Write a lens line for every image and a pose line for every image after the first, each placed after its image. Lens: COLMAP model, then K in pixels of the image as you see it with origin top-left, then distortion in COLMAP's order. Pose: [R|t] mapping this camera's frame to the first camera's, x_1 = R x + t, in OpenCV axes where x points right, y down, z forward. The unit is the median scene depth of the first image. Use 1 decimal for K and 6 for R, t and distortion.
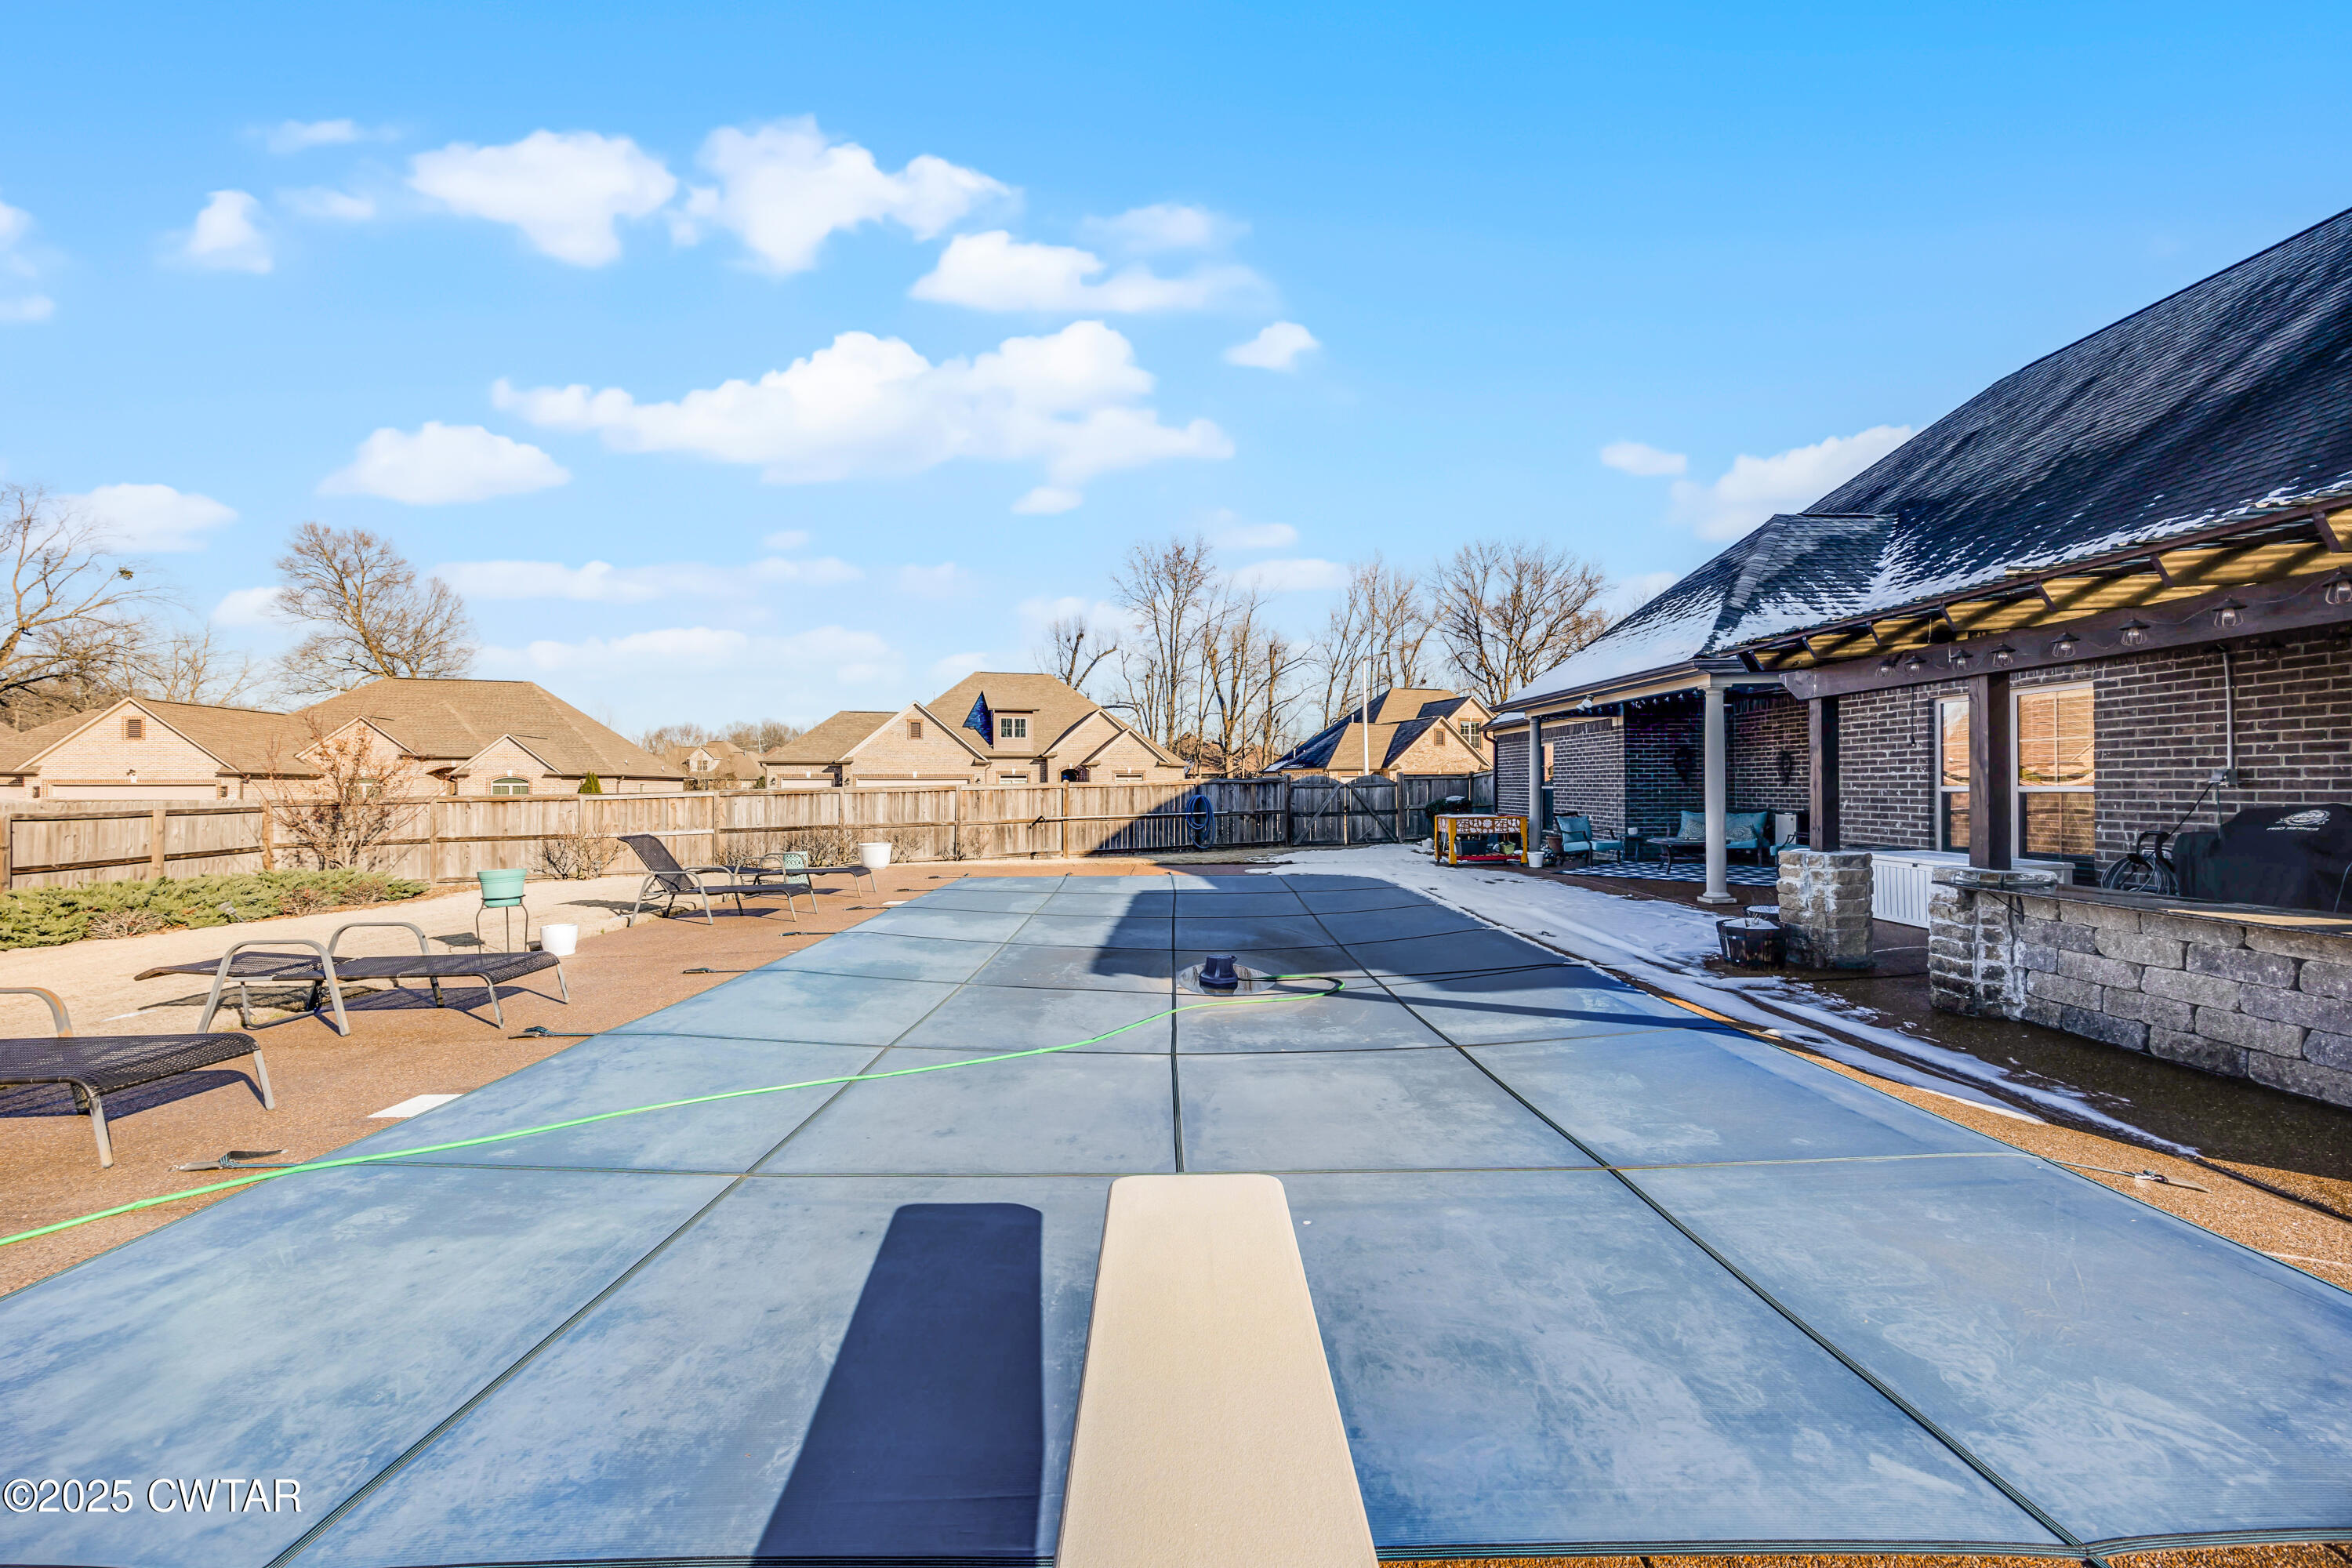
lens RADIAL K [[911.7, 0, 1183.0], [0, 911.7, 780.1], [0, 0, 1]] dist [0.002063, 0.000126]
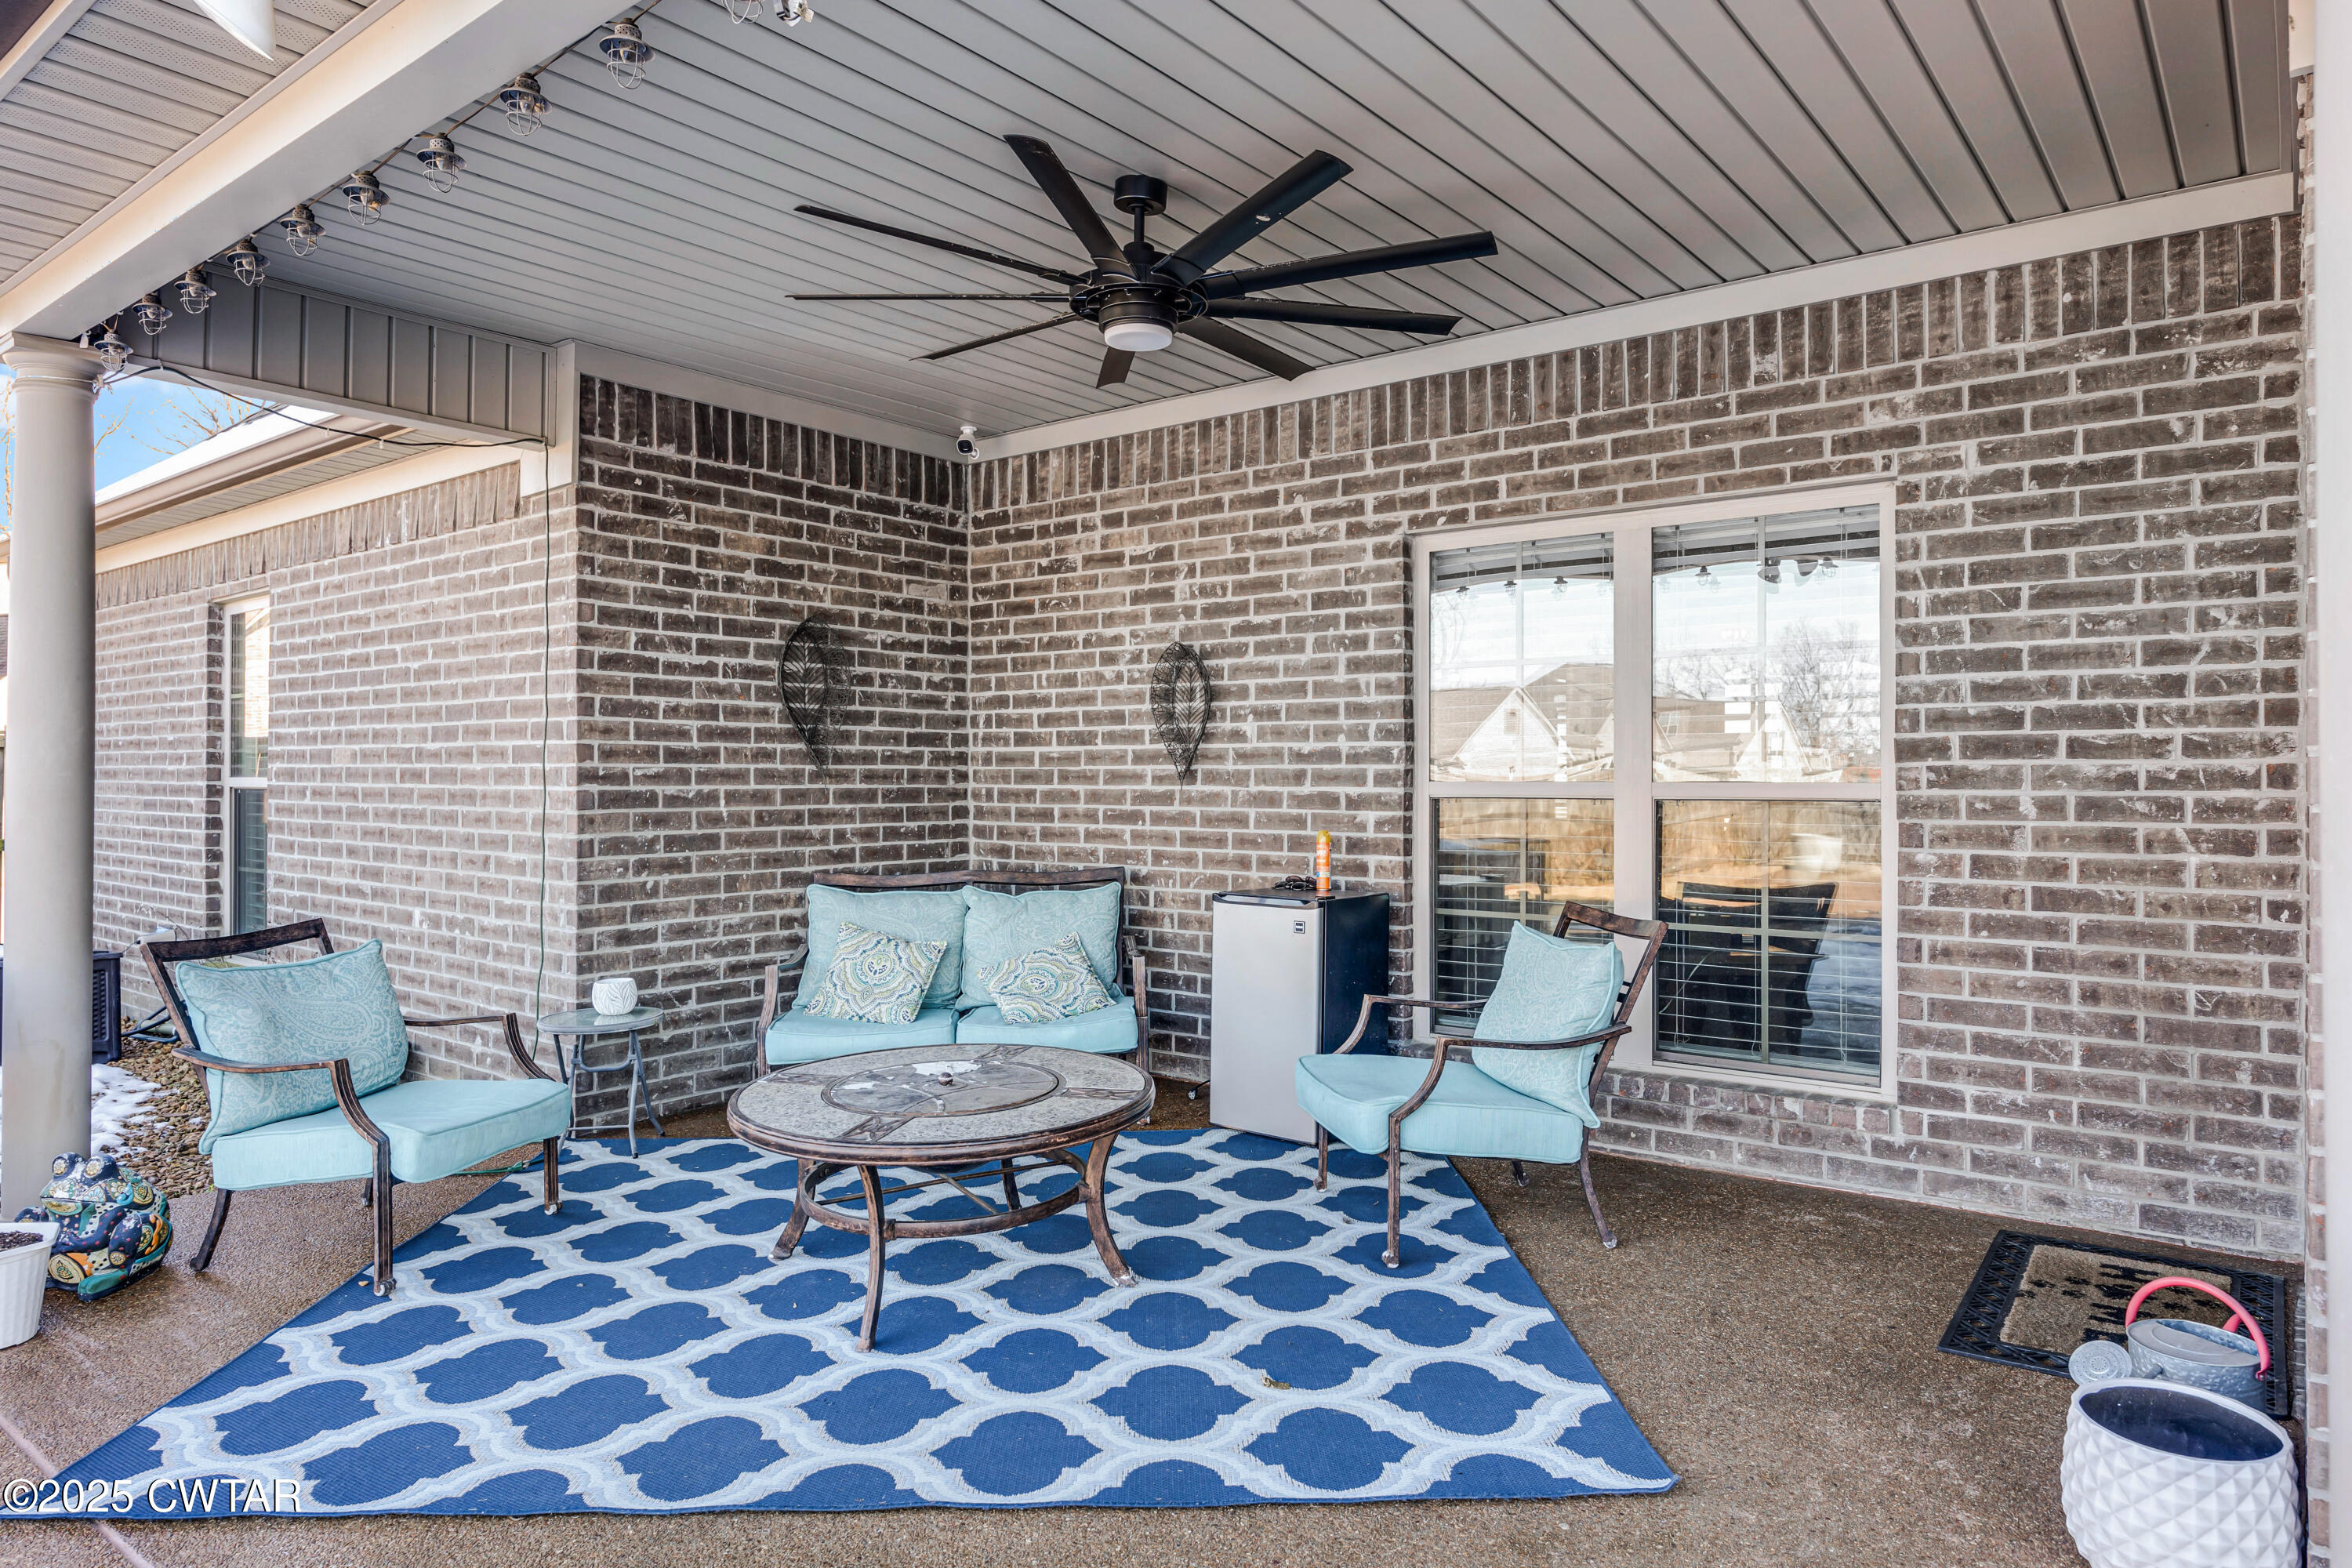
lens RADIAL K [[1431.5, 0, 1179.0], [0, 1431.5, 773.4], [0, 0, 1]] dist [-0.004852, -0.001670]
pose [[0.637491, 0.000536, 0.770458, 0.329649], [-0.001700, 0.999998, 0.000710, 0.003312], [-0.770456, -0.001762, 0.637491, 0.706290]]
